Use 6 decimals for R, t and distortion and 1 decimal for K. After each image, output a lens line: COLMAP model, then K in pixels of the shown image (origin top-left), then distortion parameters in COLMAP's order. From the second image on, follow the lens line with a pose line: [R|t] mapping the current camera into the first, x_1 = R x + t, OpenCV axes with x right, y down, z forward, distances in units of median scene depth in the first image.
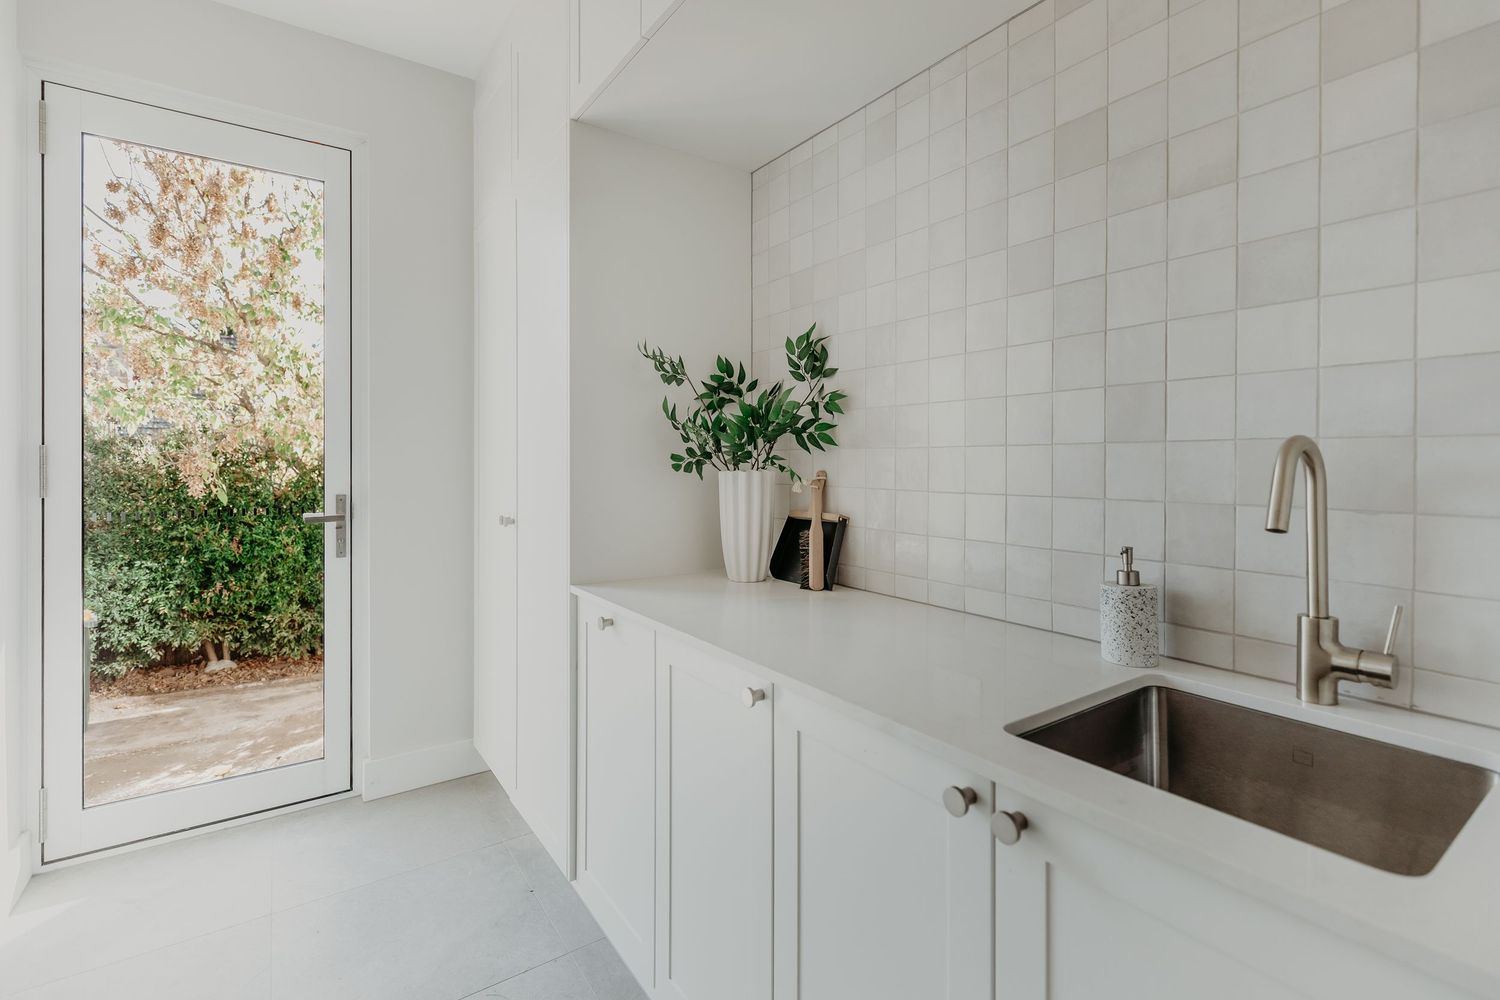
lens RADIAL K [[684.9, 0, 760.6], [0, 684.9, 466.8], [0, 0, 1]] dist [0.005826, -0.000846]
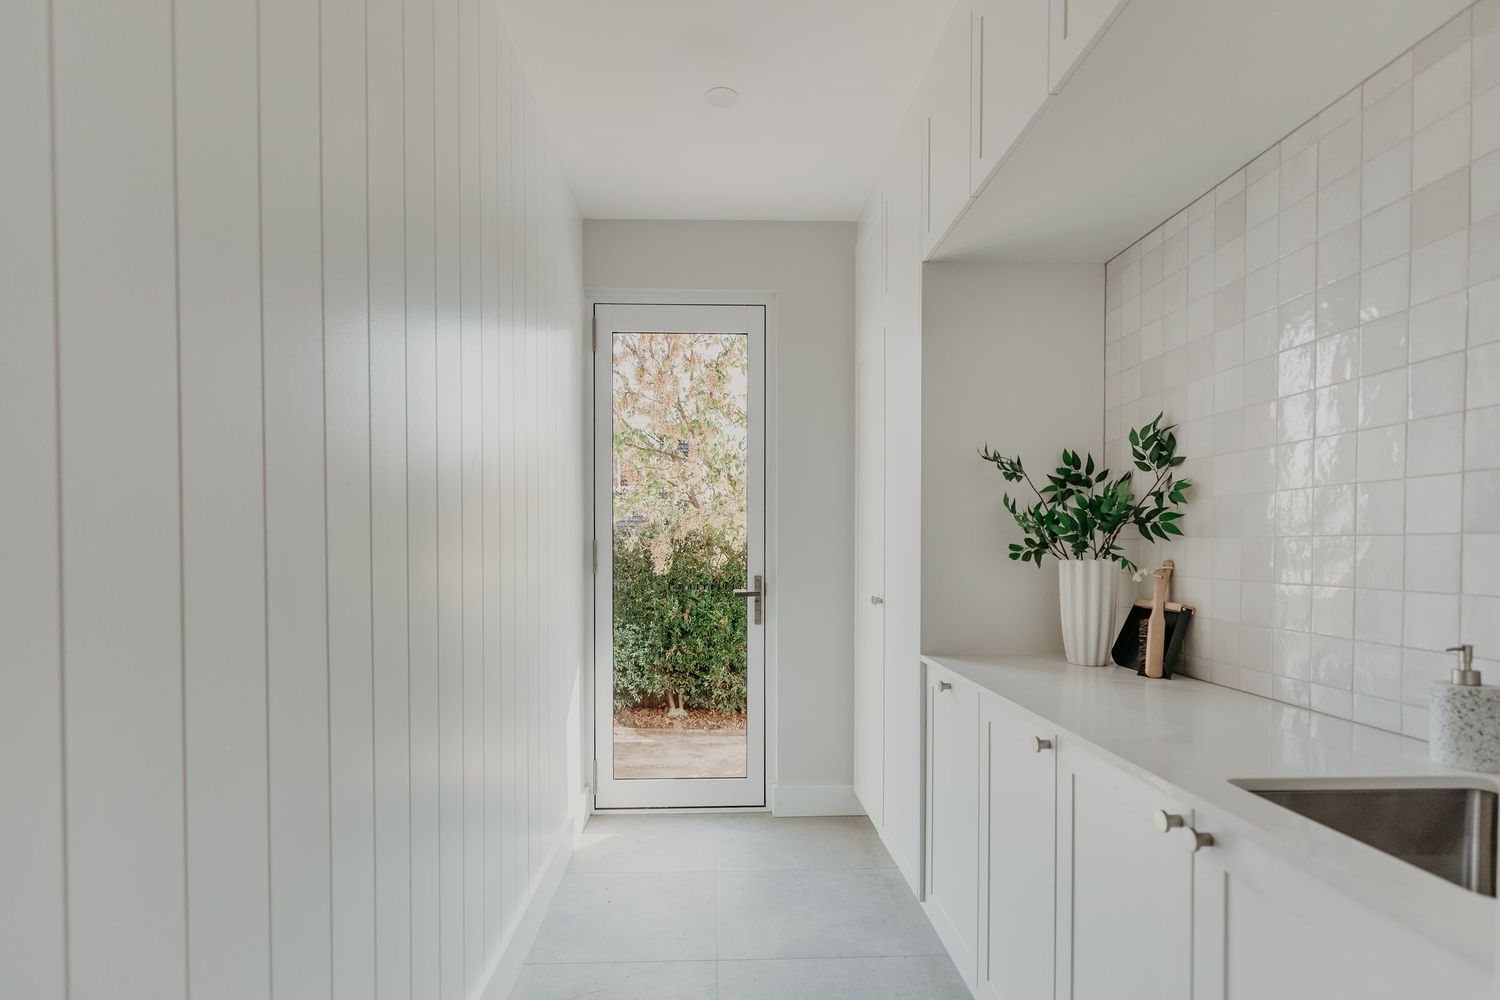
lens RADIAL K [[776.6, 0, 732.7], [0, 776.6, 571.4], [0, 0, 1]] dist [0.009521, -0.000227]
pose [[0.833333, 0.015650, -0.552550, 0.187985], [-0.001432, 0.999657, 0.026154, -0.006872], [0.552769, -0.021003, 0.833070, -0.292880]]
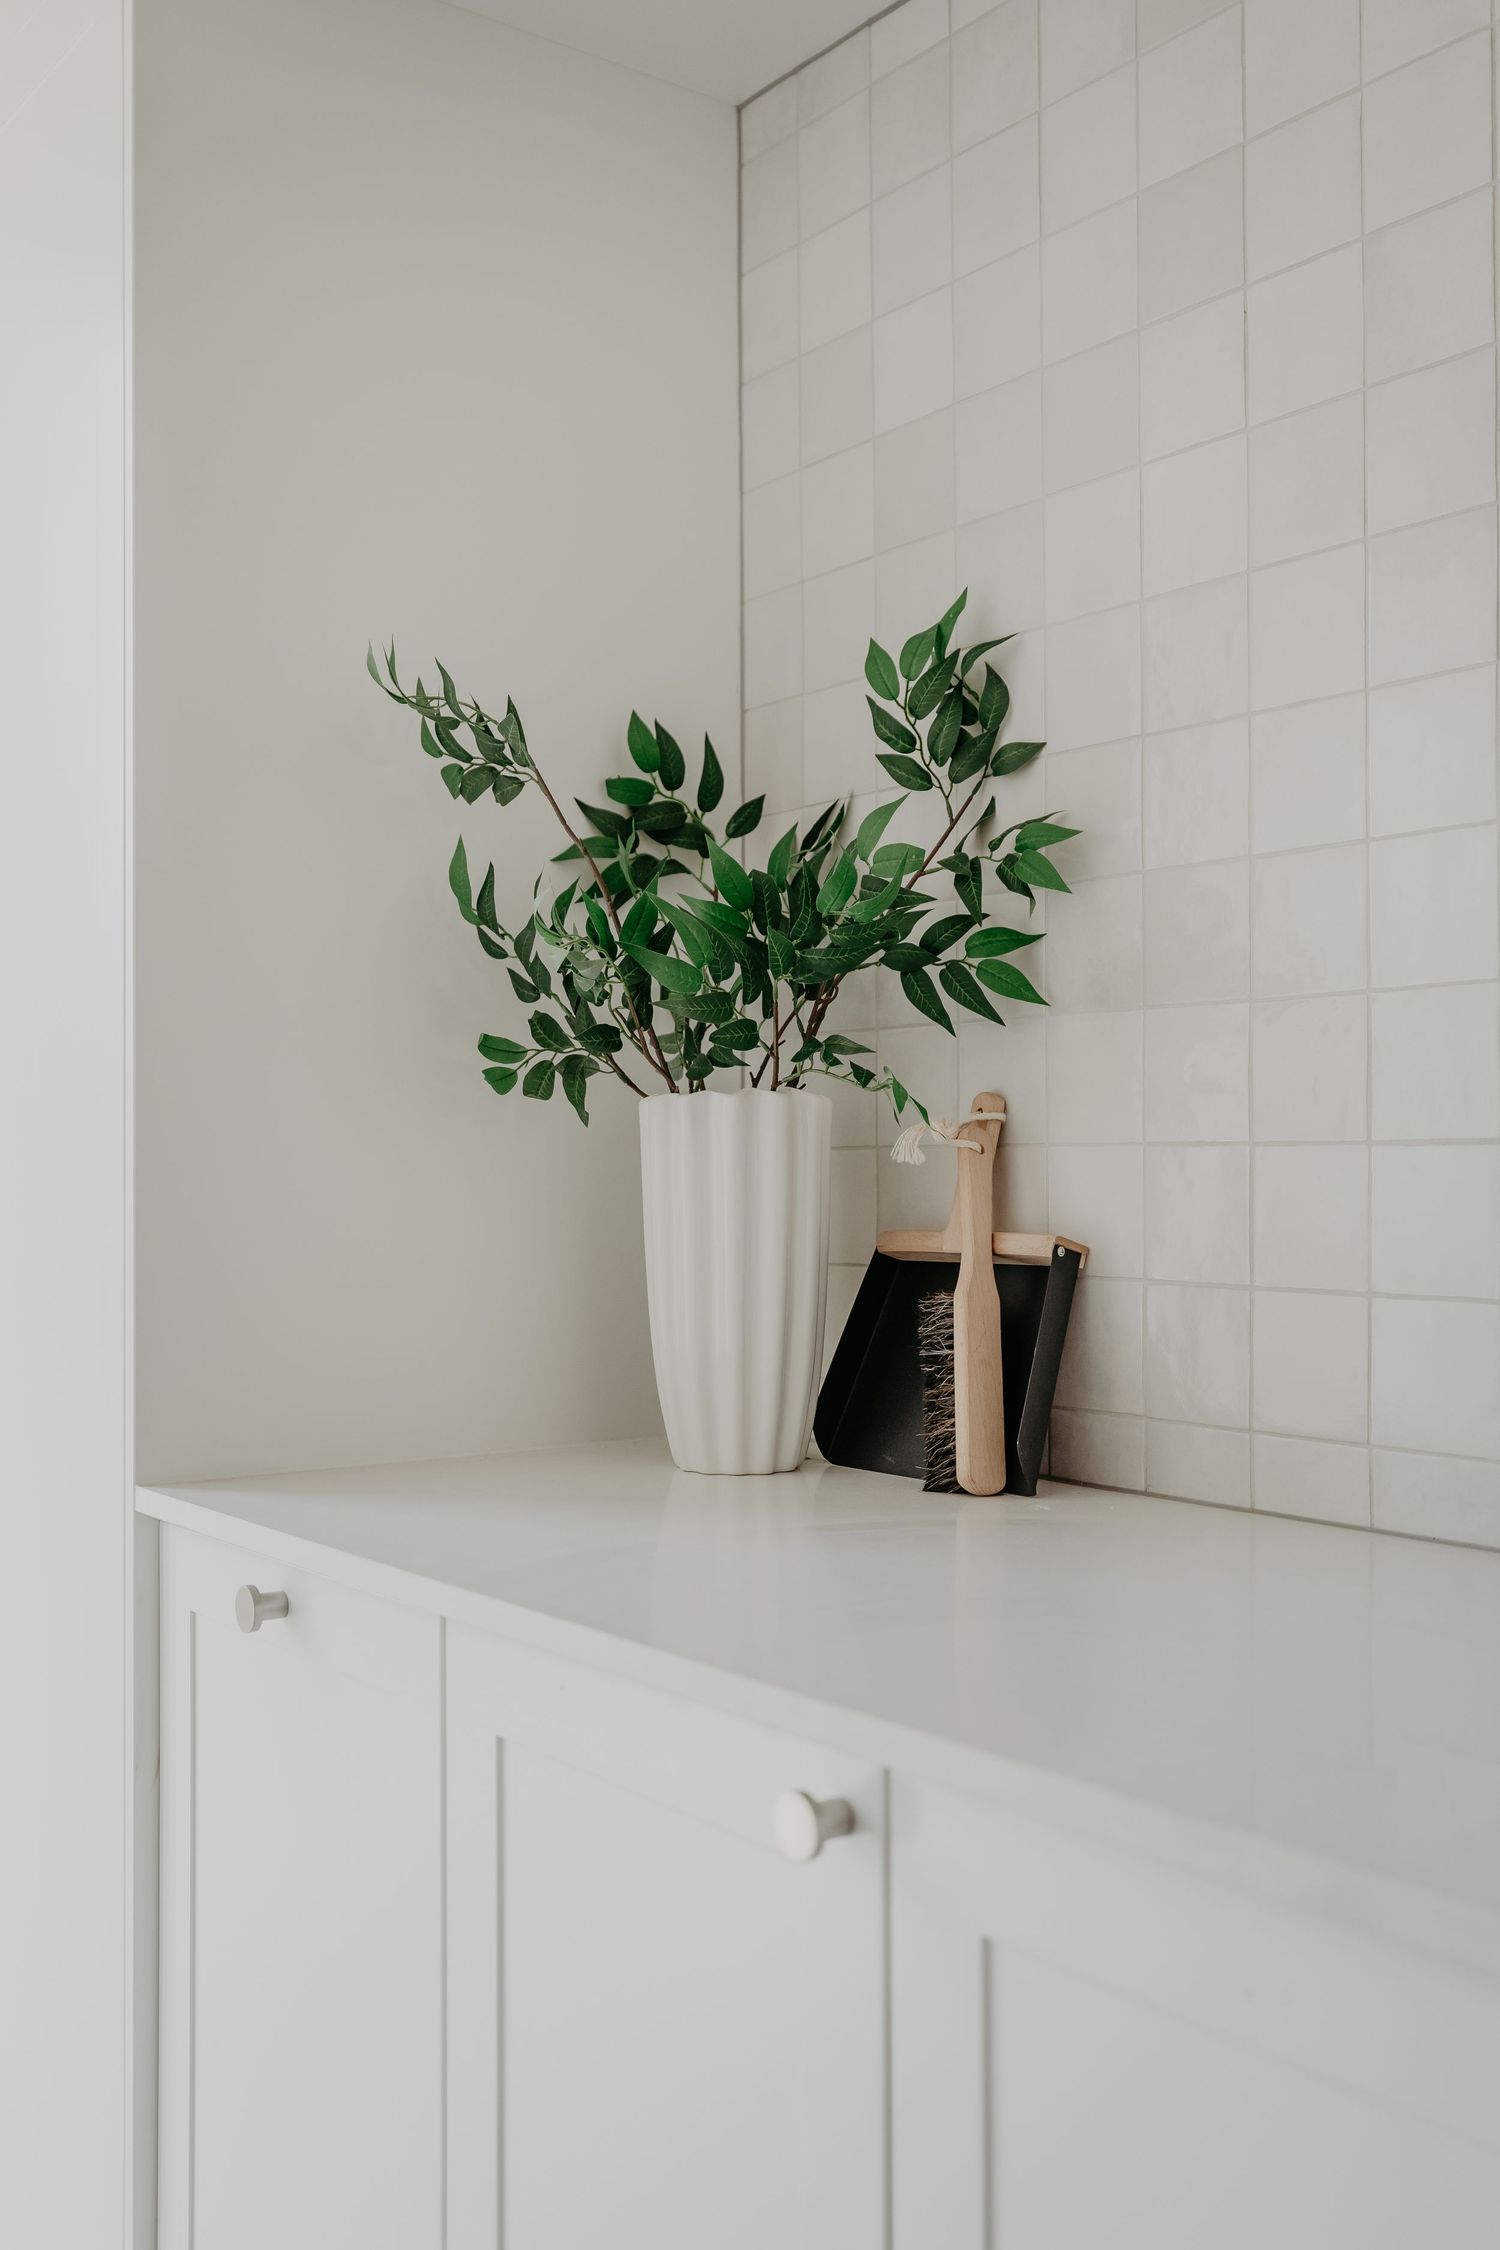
lens RADIAL K [[2184.4, 0, 737.3], [0, 2184.4, 1146.5], [0, 0, 1]] dist [0.006557, 0.000000]
pose [[0.999849, -0.006512, 0.016113, -0.035174], [0.006880, 0.999715, -0.022875, 0.050063], [-0.015959, 0.022982, 0.999608, 0.063664]]
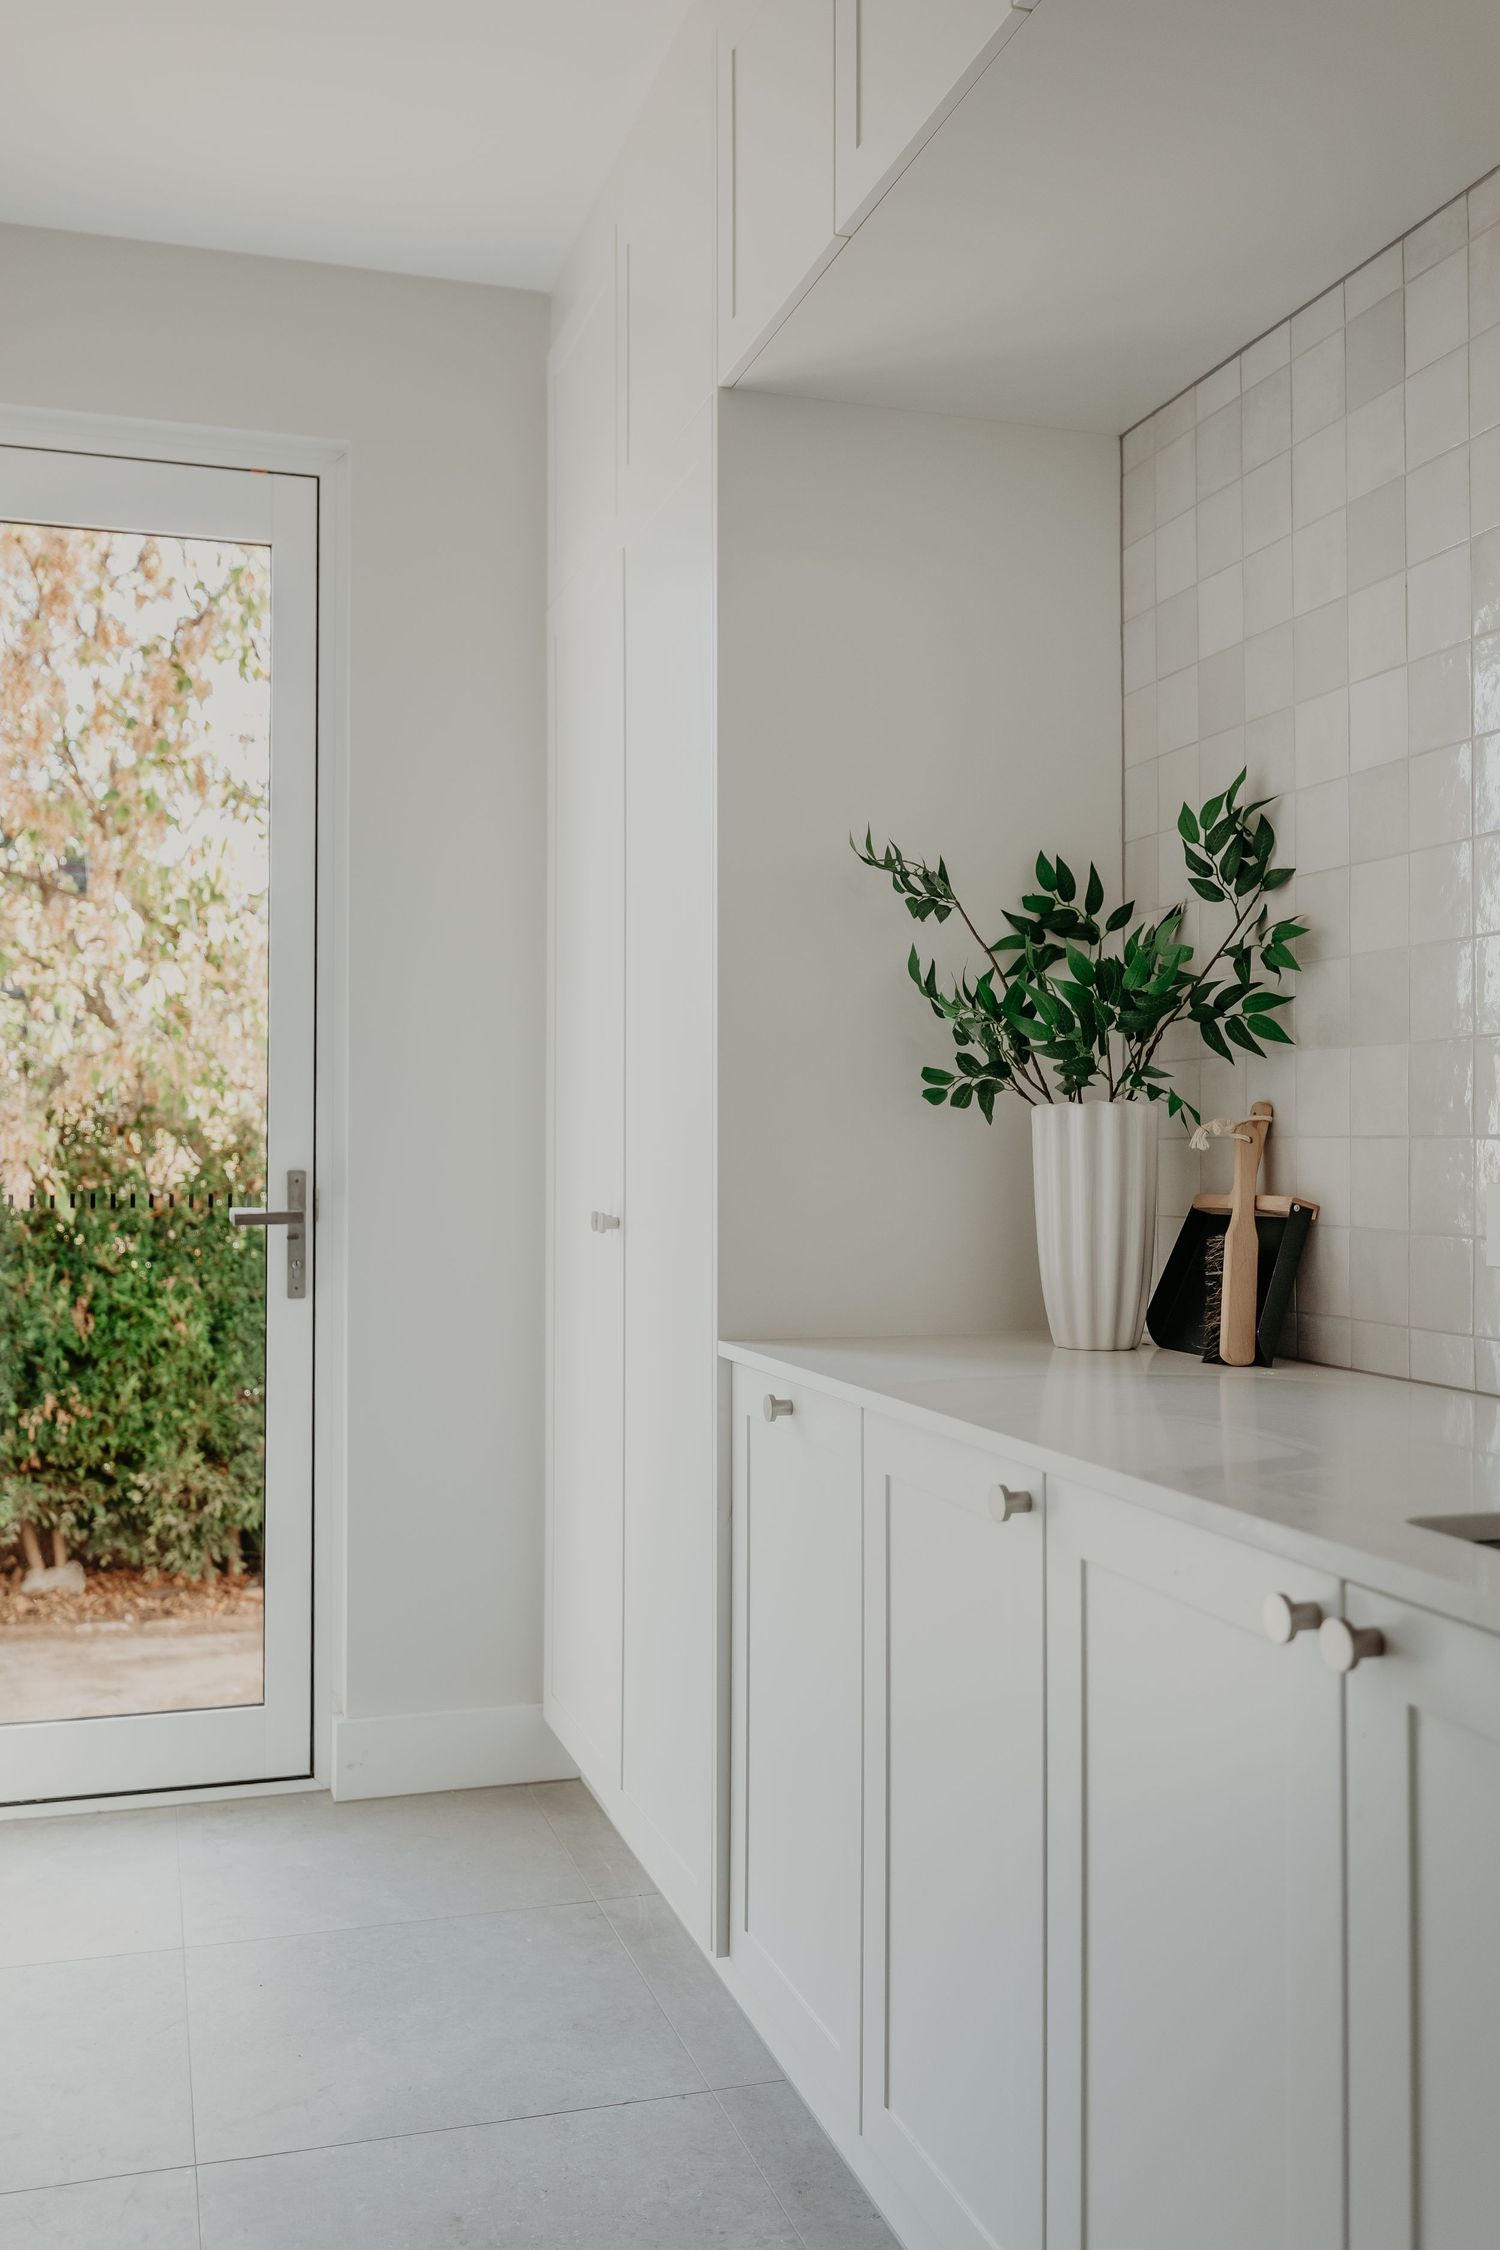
lens RADIAL K [[1993.8, 0, 730.5], [0, 1993.8, 1158.3], [0, 0, 1]] dist [0.004147, -0.002493]
pose [[0.948980, -0.000023, -0.315337, 0.169870], [-0.003649, 0.999932, -0.011056, 0.057538], [0.315316, 0.011643, 0.948915, -0.326296]]
